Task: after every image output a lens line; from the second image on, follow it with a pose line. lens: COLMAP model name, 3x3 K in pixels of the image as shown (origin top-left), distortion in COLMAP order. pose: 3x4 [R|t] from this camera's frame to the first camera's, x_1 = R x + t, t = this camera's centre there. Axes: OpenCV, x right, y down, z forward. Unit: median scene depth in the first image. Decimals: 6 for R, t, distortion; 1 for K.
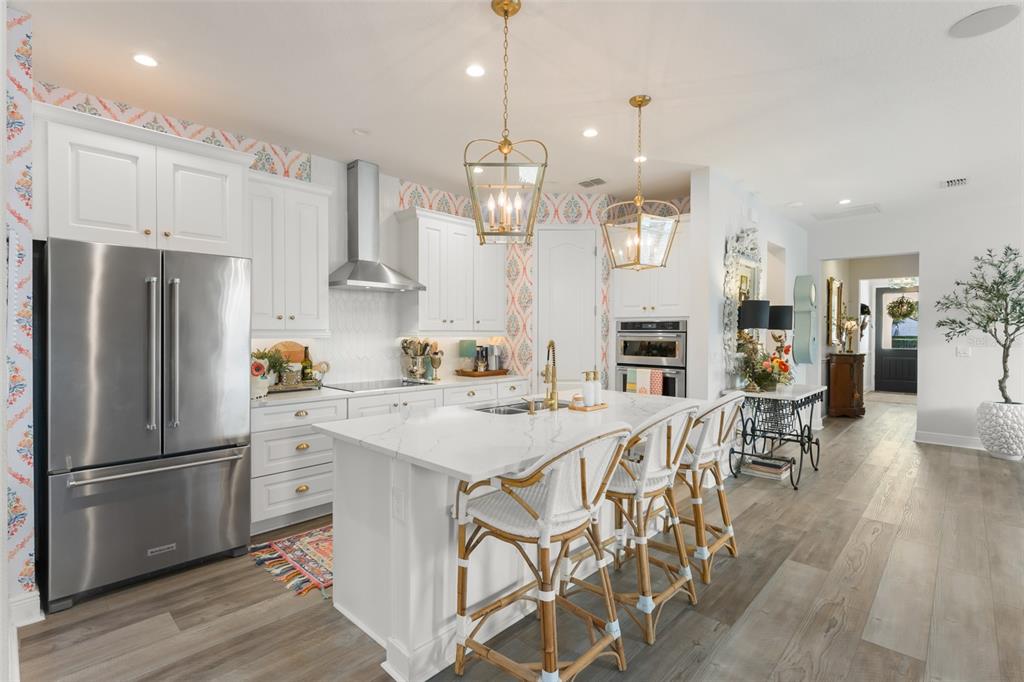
lens RADIAL K [[482.2, 0, 511.7], [0, 482.2, 331.7], [0, 0, 1]] dist [-0.000093, 0.000069]
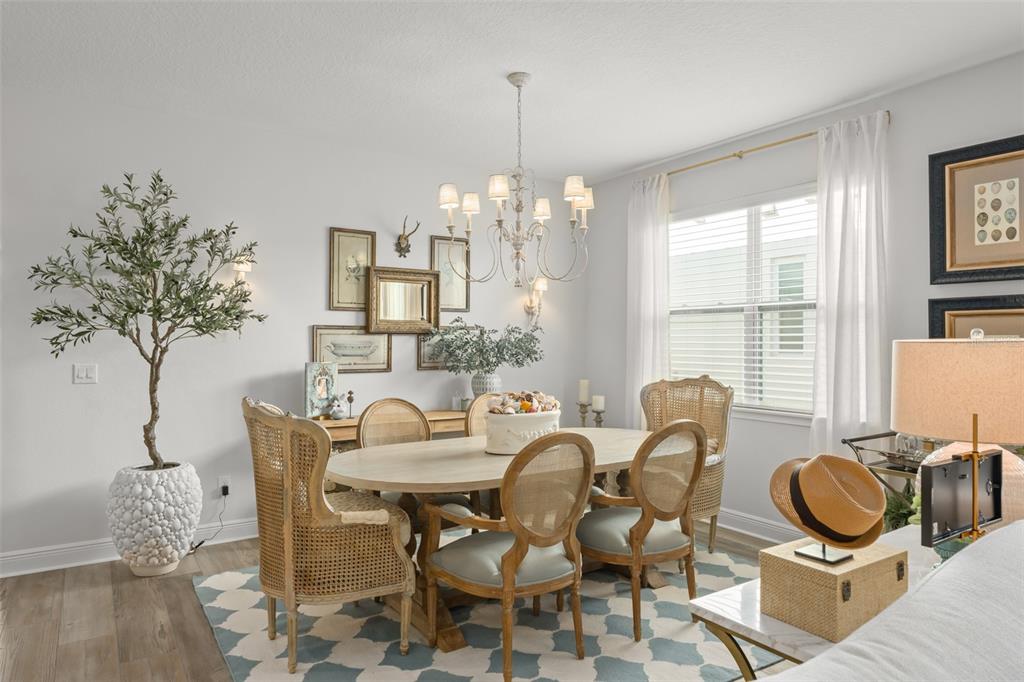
lens RADIAL K [[650.0, 0, 512.0], [0, 650.0, 341.0], [0, 0, 1]] dist [-0.002396, -0.000665]
pose [[0.233526, -0.005112, 0.972337, 0.417409], [0.002645, 0.999986, 0.004622, 0.005296], [-0.972347, 0.001493, 0.233536, 0.446069]]
